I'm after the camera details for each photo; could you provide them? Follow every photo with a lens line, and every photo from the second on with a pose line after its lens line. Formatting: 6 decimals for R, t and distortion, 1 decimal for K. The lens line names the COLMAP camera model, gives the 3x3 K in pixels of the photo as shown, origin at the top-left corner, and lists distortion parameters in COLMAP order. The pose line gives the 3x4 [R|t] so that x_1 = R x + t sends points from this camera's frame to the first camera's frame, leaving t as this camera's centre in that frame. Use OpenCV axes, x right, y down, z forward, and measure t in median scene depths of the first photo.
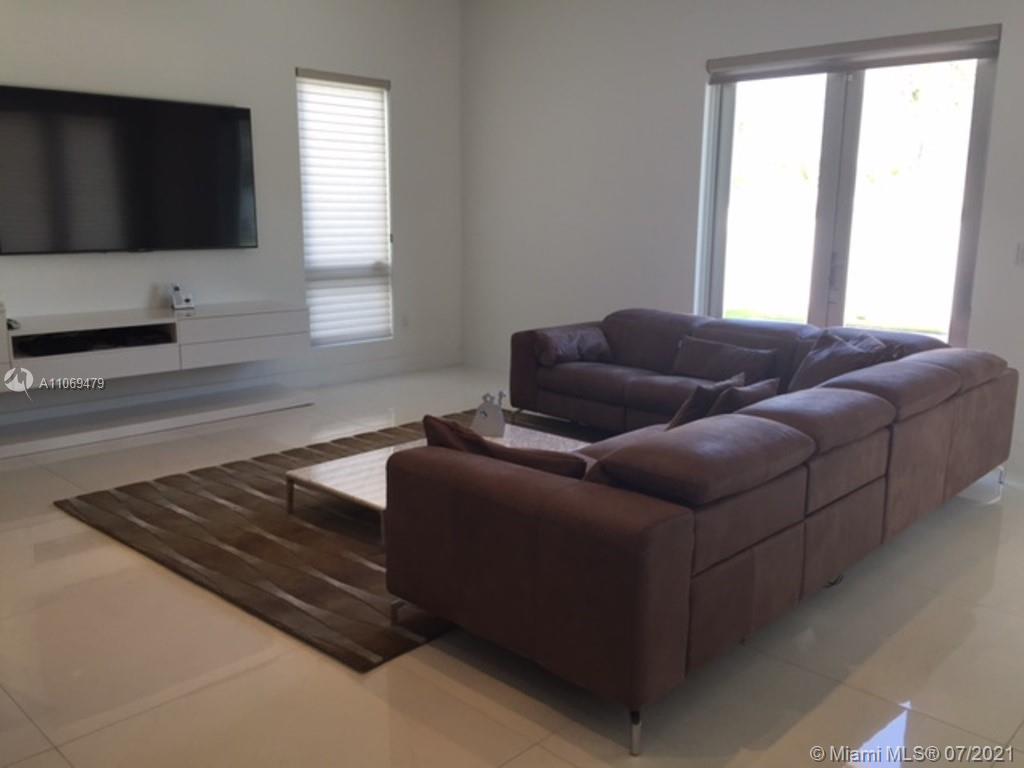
lens RADIAL K [[885.0, 0, 511.4], [0, 885.0, 373.3], [0, 0, 1]] dist [0.104004, -0.131934]
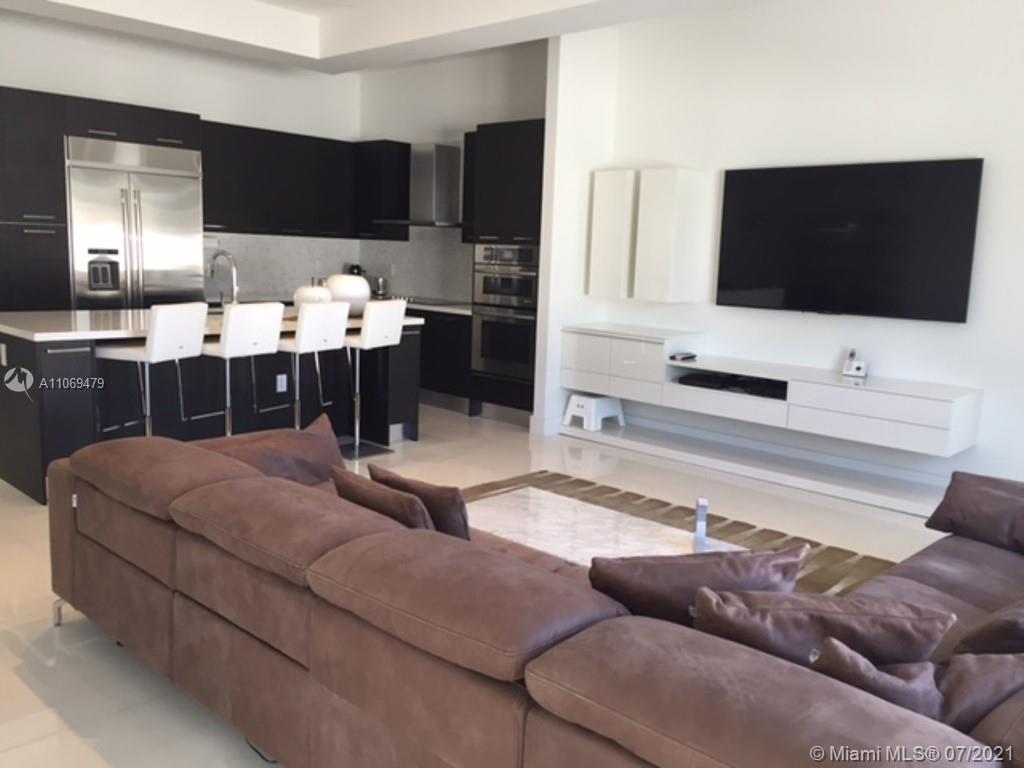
lens RADIAL K [[874.0, 0, 512.0], [0, 874.0, 384.0], [0, 0, 1]] dist [0.091462, -0.124934]
pose [[-0.000751, 0.146968, -0.989141, 0.632187], [-0.219110, 0.965081, 0.143559, -0.132011], [0.975700, 0.216839, 0.031478, 0.674961]]
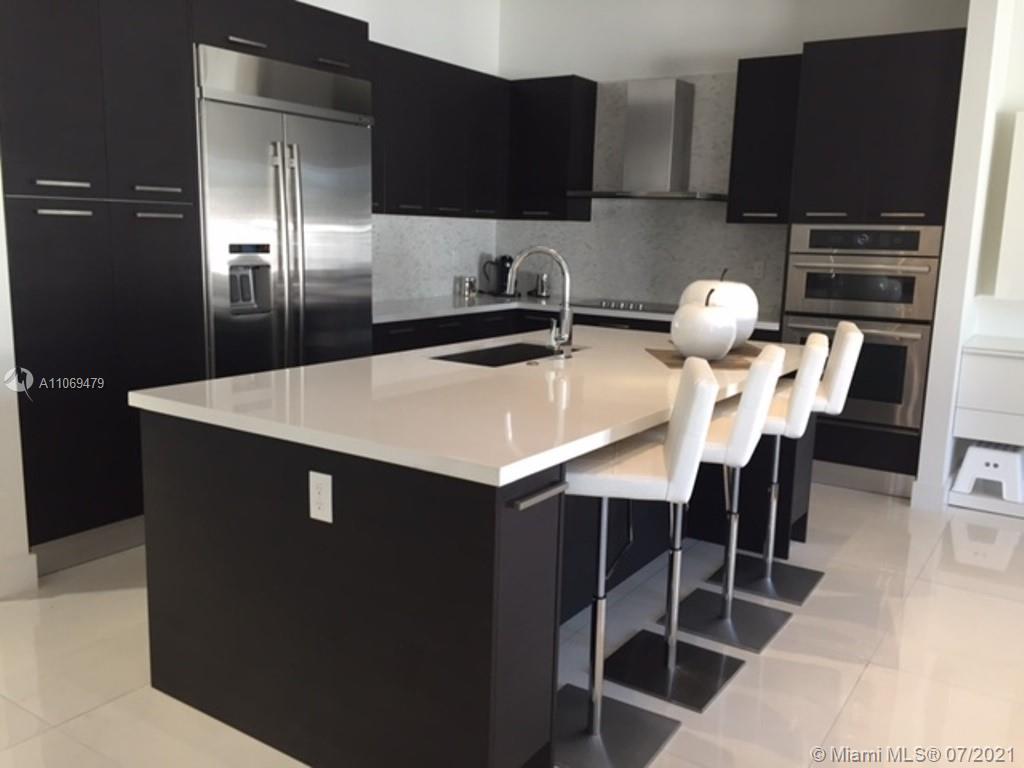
lens RADIAL K [[885.0, 0, 511.4], [0, 885.0, 373.3], [0, 0, 1]] dist [0.104004, -0.131934]
pose [[0.174262, 0.156268, -0.972221, 0.140000], [-0.202636, 0.971887, 0.119894, -0.037951], [0.963624, 0.176114, 0.201028, 0.187360]]
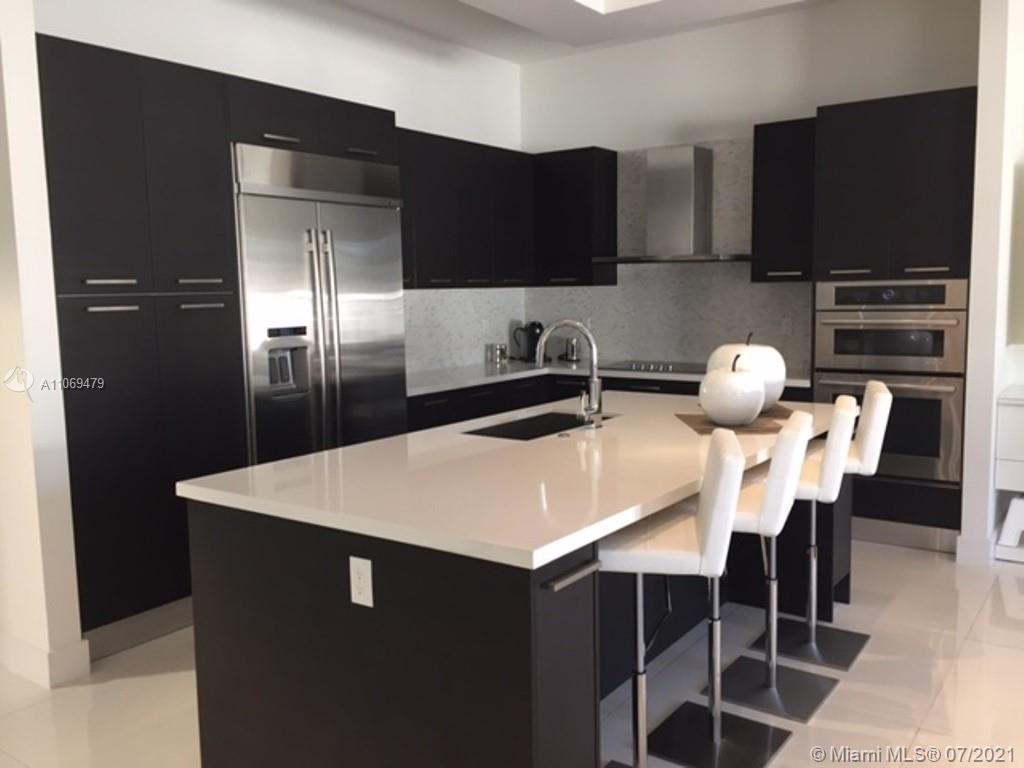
lens RADIAL K [[885.0, 0, 511.4], [0, 885.0, 373.3], [0, 0, 1]] dist [0.104004, -0.131934]
pose [[0.140547, 0.088125, -0.986144, 0.152385], [-0.160322, 0.984911, 0.065165, -0.051458], [0.977007, 0.148942, 0.152555, 0.185737]]
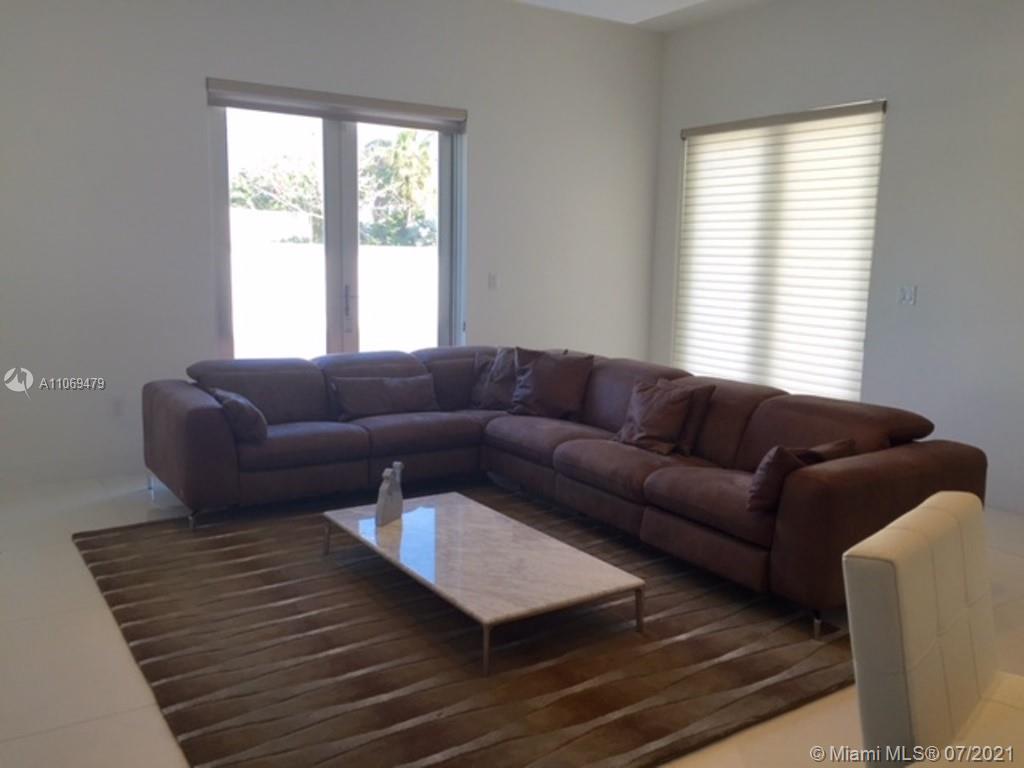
lens RADIAL K [[874.0, 0, 512.0], [0, 874.0, 384.0], [0, 0, 1]] dist [0.091462, -0.124934]
pose [[0.223263, -0.151612, 0.962895, -0.658840], [0.165264, 0.979416, 0.115894, -0.111403], [-0.960646, 0.133257, 0.243724, 0.579092]]
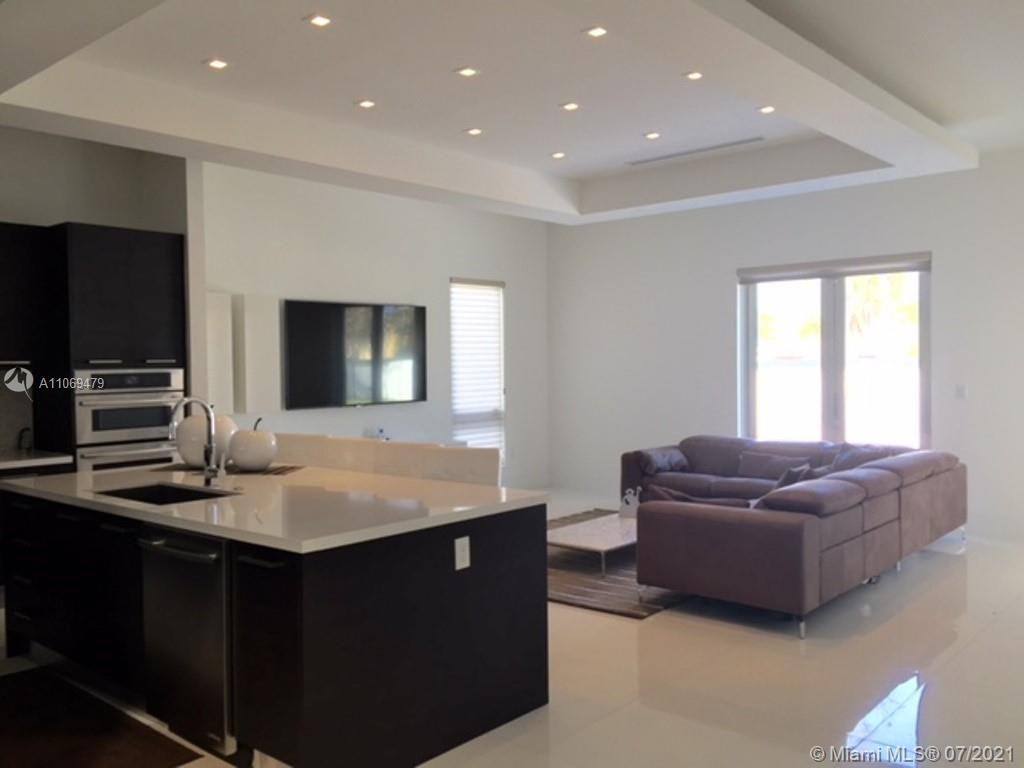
lens RADIAL K [[874.0, 0, 512.0], [0, 874.0, 384.0], [0, 0, 1]] dist [0.091462, -0.124934]
pose [[0.998574, -0.025246, 0.047033, -0.250944], [0.032358, 0.987040, -0.157181, 0.063430], [-0.042455, 0.158479, 0.986449, -0.434779]]
